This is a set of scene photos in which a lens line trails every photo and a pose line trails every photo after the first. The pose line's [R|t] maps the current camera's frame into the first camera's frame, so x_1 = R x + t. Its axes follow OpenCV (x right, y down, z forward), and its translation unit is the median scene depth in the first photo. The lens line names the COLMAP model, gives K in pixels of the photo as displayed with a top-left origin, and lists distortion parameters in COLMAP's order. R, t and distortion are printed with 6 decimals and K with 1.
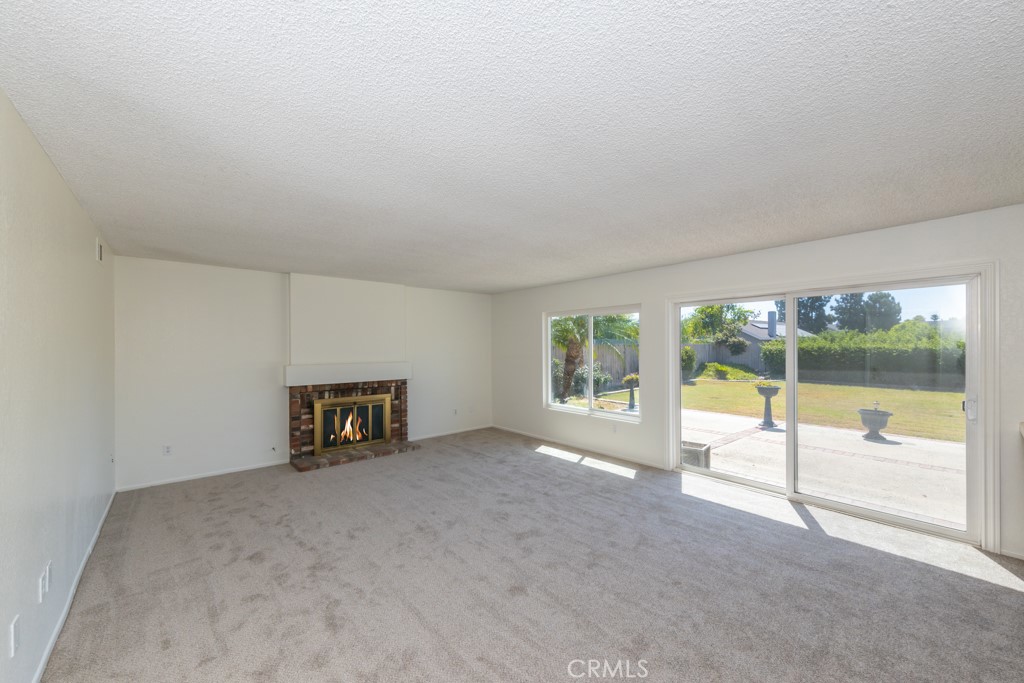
lens RADIAL K [[399.6, 0, 526.1], [0, 399.6, 346.3], [0, 0, 1]] dist [0.001412, -0.000127]
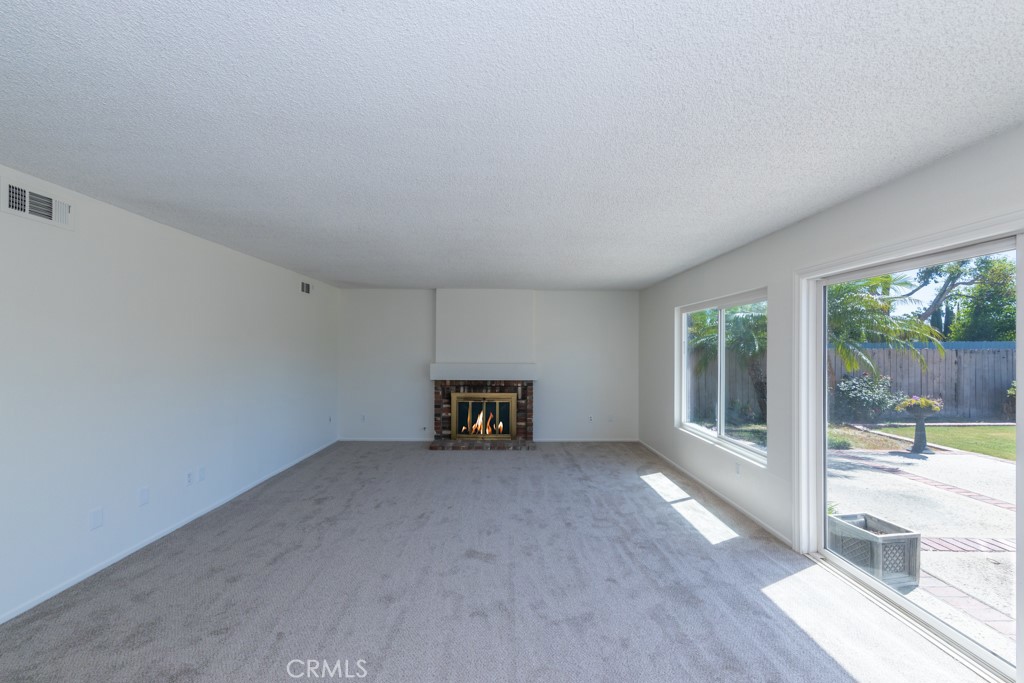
lens RADIAL K [[399.6, 0, 516.4], [0, 399.6, 347.3], [0, 0, 1]] dist [0.001412, -0.000127]
pose [[0.750659, 0.005274, -0.660668, 0.415452], [-0.009765, 0.999947, -0.003112, -0.000222], [0.660617, 0.008787, 0.750671, 0.231707]]
